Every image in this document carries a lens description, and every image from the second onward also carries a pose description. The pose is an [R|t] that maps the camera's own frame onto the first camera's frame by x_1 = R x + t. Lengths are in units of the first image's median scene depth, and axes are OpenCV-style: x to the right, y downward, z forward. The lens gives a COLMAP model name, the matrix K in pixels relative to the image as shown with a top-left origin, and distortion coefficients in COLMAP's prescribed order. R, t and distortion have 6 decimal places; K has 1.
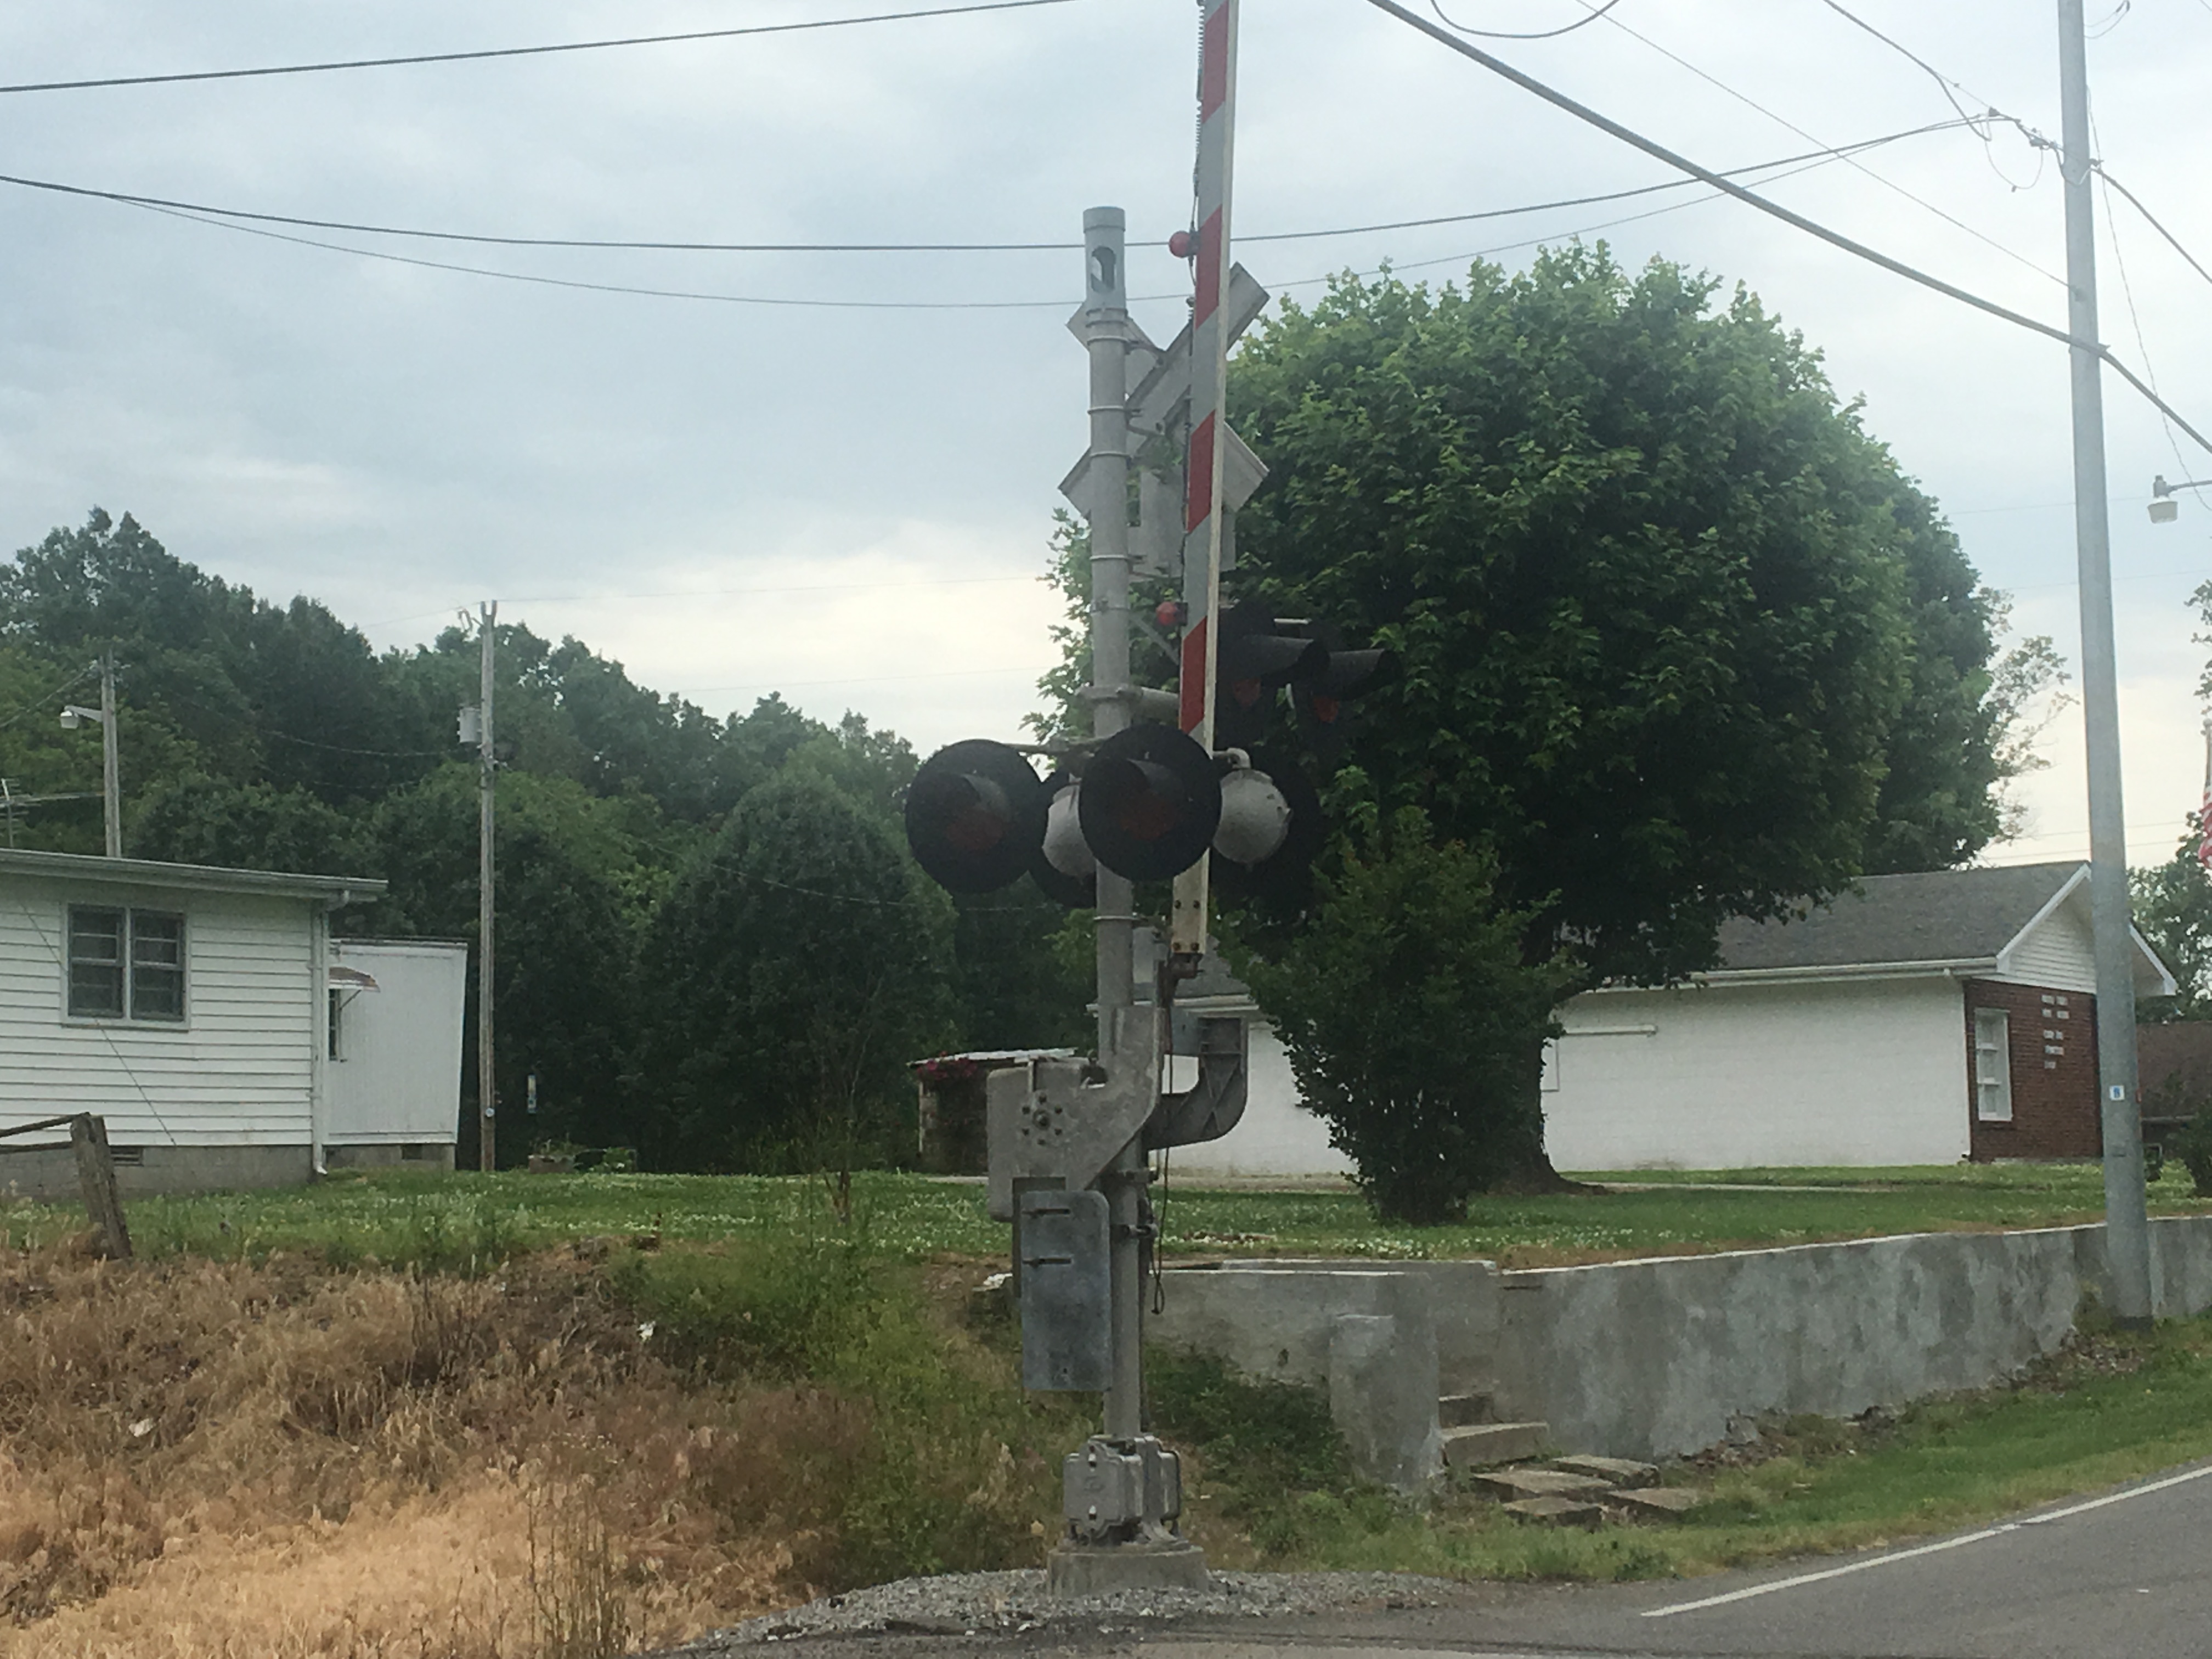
lens RADIAL K [[4339.0, 0, 1106.0], [0, 4339.0, 829.5], [0, 0, 1]] dist [0.126984, 0.255228]
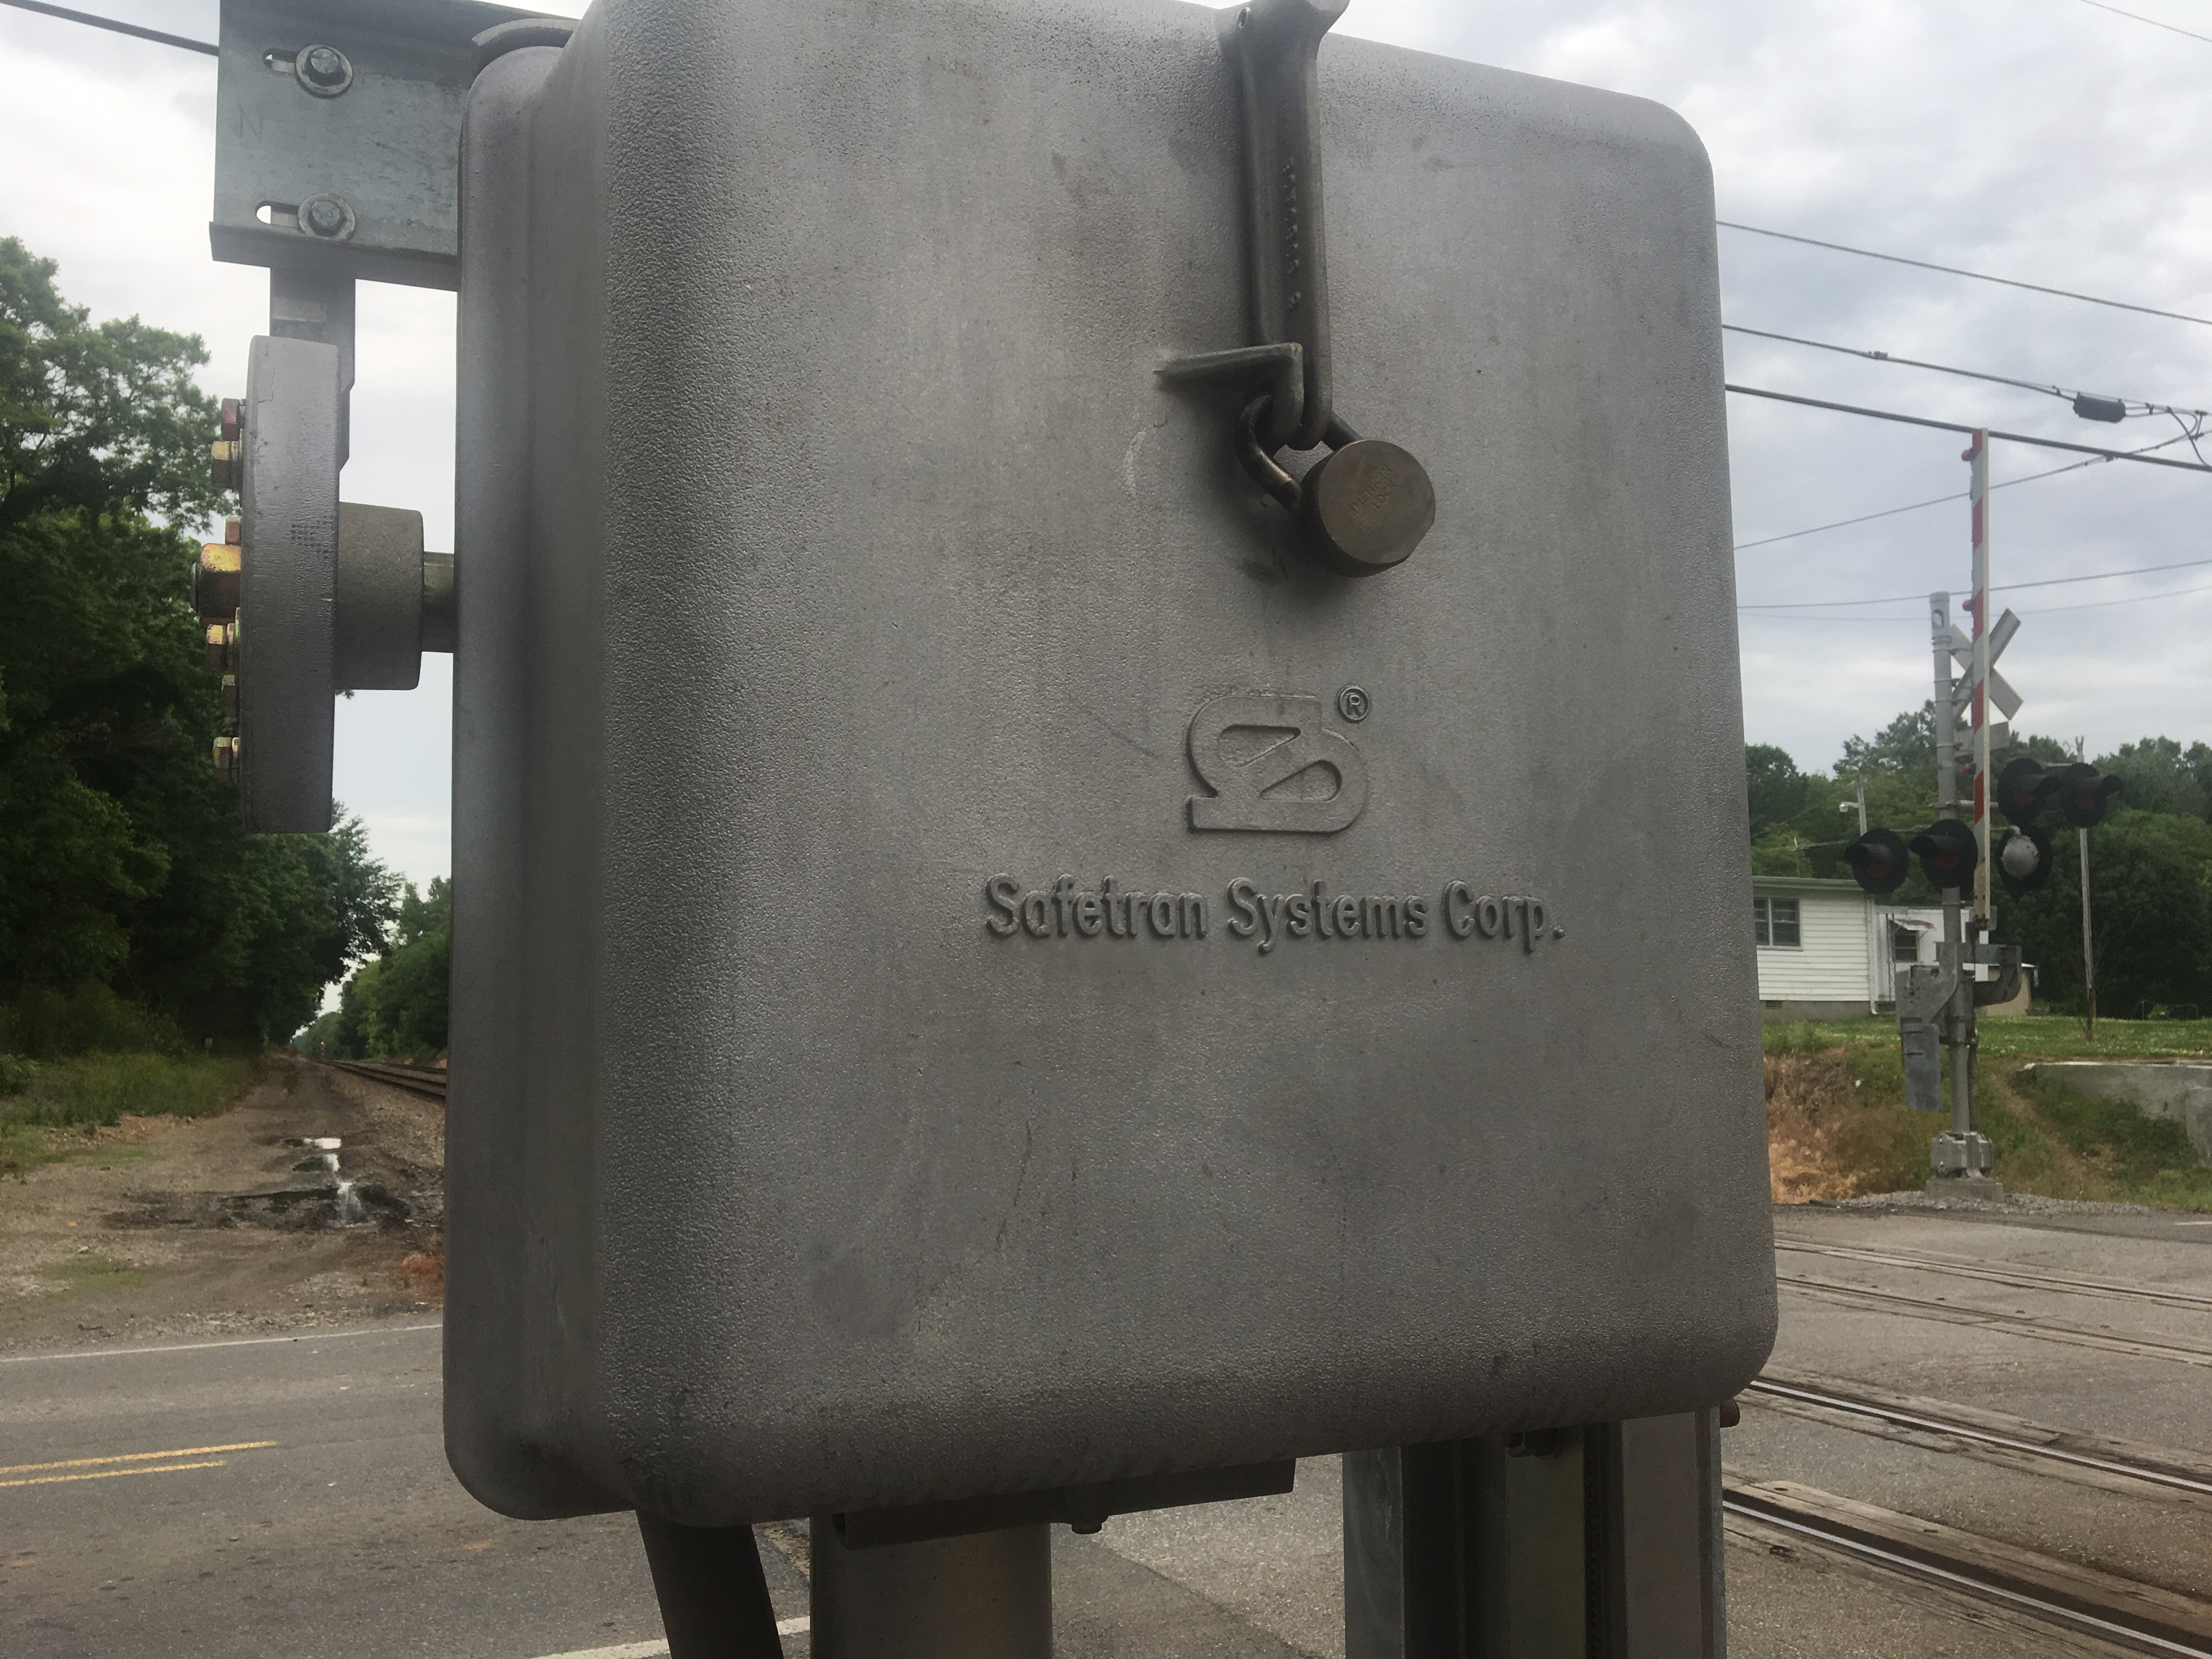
lens RADIAL K [[1906.4, 0, 1106.0], [0, 1906.4, 829.5], [0, 0, 1]] dist [0.096921, -0.001986]
pose [[0.804693, -0.052099, -0.591401, 0.200718], [0.043020, 0.998640, -0.029439, -0.006054], [0.592131, -0.001752, 0.805840, -0.066072]]
